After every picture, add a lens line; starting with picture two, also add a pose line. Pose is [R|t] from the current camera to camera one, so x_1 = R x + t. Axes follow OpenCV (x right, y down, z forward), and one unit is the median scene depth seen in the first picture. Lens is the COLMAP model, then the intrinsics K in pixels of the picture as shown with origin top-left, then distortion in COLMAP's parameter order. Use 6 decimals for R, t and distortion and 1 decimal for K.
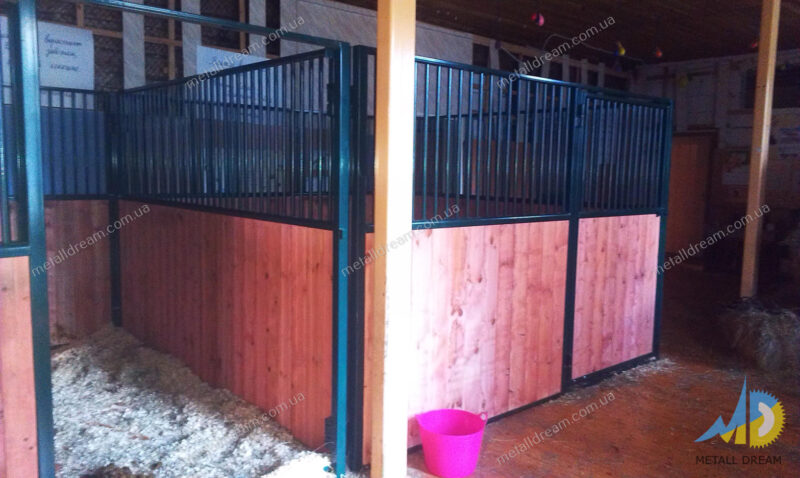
lens RADIAL K [[646.5, 0, 400.0], [0, 646.5, 239.0], [0, 0, 1]] dist [0.004699, 0.001273]
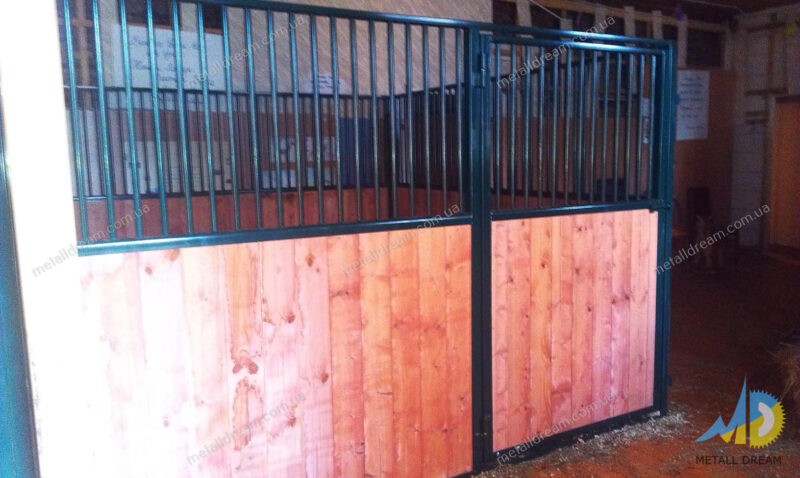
lens RADIAL K [[652.3, 0, 403.8], [0, 652.3, 237.8], [0, 0, 1]] dist [0.051152, -0.079422]
pose [[0.979490, -0.013912, -0.201011, 0.324942], [0.016896, 0.999771, 0.013135, -0.024931], [0.200782, -0.016262, 0.979501, 0.300926]]
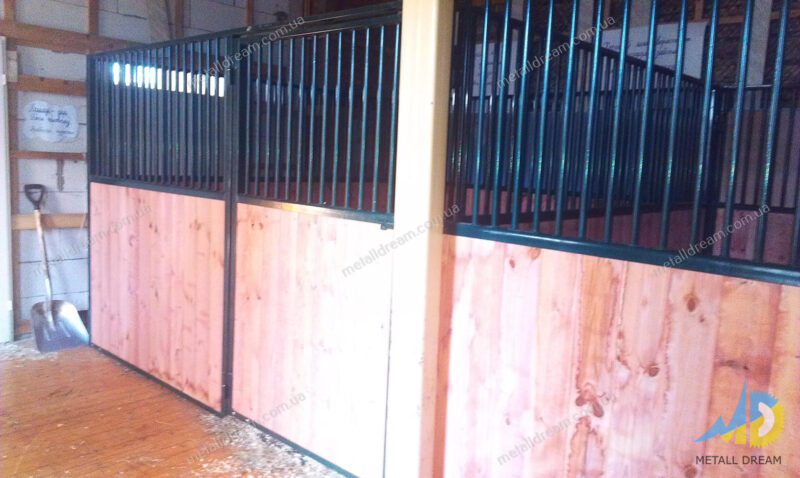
lens RADIAL K [[652.3, 0, 403.8], [0, 652.3, 237.8], [0, 0, 1]] dist [0.051152, -0.079422]
pose [[0.091368, 0.106822, -0.990071, 0.522724], [-0.153876, 0.983803, 0.091945, -0.049918], [0.983857, 0.143948, 0.106325, 0.628796]]
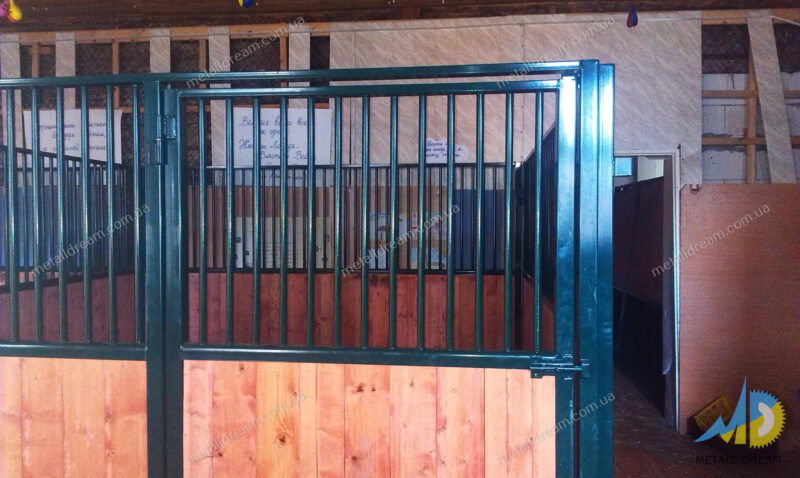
lens RADIAL K [[652.3, 0, 403.8], [0, 652.3, 237.8], [0, 0, 1]] dist [0.051152, -0.079422]
pose [[0.667893, 0.000305, -0.744257, 0.731055], [-0.069221, 0.995691, -0.061711, -0.100416], [0.741031, 0.092735, 0.665036, 0.796657]]
